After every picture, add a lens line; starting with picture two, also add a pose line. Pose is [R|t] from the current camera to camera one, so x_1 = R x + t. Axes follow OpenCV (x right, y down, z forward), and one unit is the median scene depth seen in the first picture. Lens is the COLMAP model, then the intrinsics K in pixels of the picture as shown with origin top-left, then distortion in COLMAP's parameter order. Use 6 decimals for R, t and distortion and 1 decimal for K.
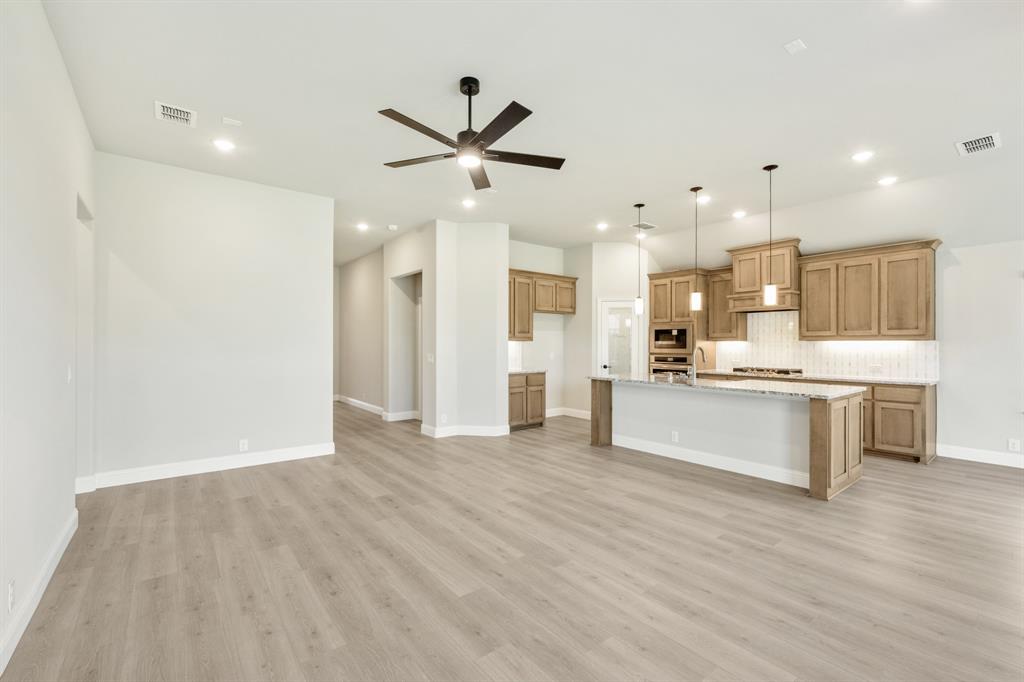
lens RADIAL K [[441.2, 0, 511.7], [0, 441.2, 343.4], [0, 0, 1]] dist [0.001892, -0.001055]
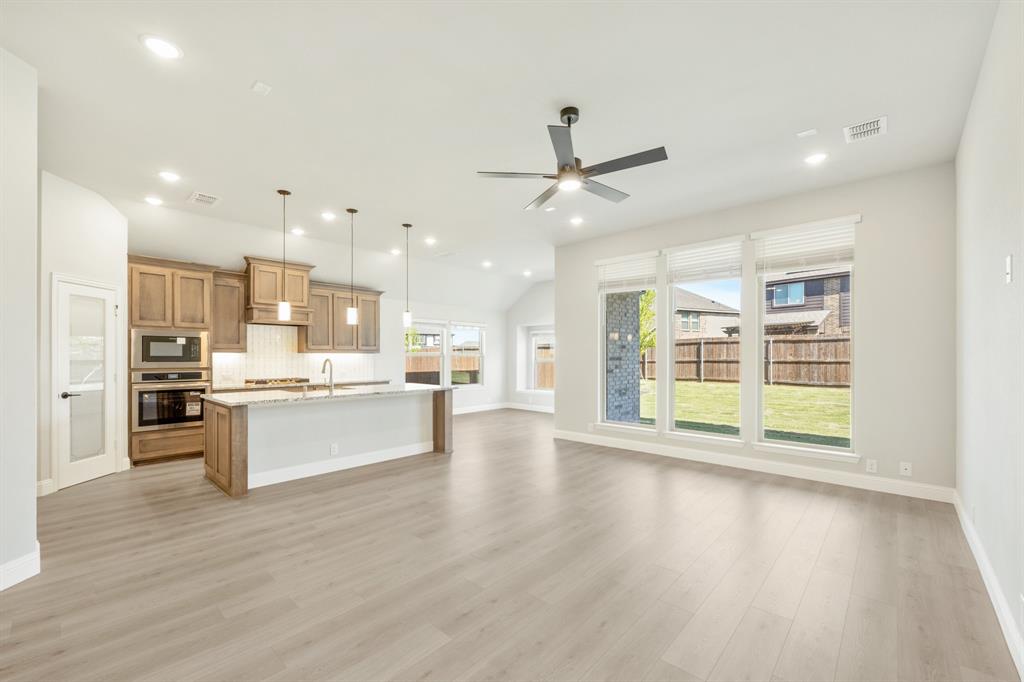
lens RADIAL K [[417.2, 0, 517.0], [0, 417.2, 354.2], [0, 0, 1]] dist [-0.000302, -0.000863]
pose [[-0.168316, 0.003937, 0.985725, -0.545807], [0.000770, 0.999992, -0.003862, 0.001895], [-0.985733, 0.000109, -0.168317, 0.661355]]
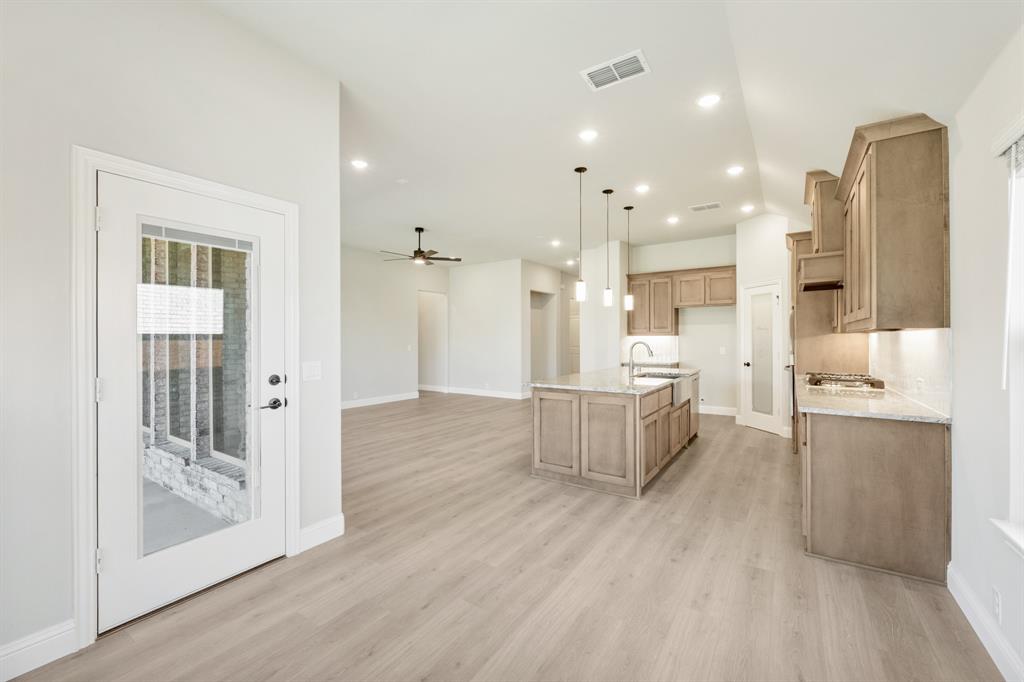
lens RADIAL K [[417.2, 0, 508.5], [0, 417.2, 339.1], [0, 0, 1]] dist [-0.000302, -0.000863]
pose [[0.293251, -0.000697, -0.956035, 1.107367], [0.003728, 0.999993, 0.000415, 0.001637], [0.956028, -0.003685, 0.293252, 0.406556]]
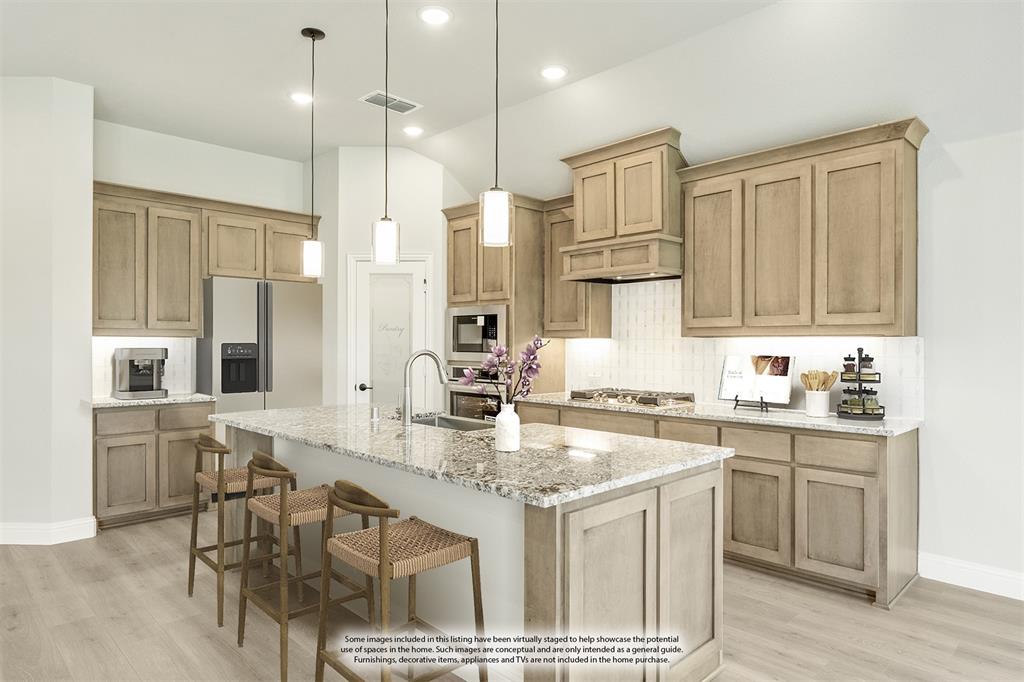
lens RADIAL K [[619.0, 0, 515.0], [0, 619.0, 342.9], [0, 0, 1]] dist [-0.005394, 0.001890]
pose [[0.994799, 0.000723, 0.101852, 0.408495], [-0.000723, 1.000000, -0.000032, 0.000483], [-0.101852, -0.000042, 0.994800, 0.337317]]
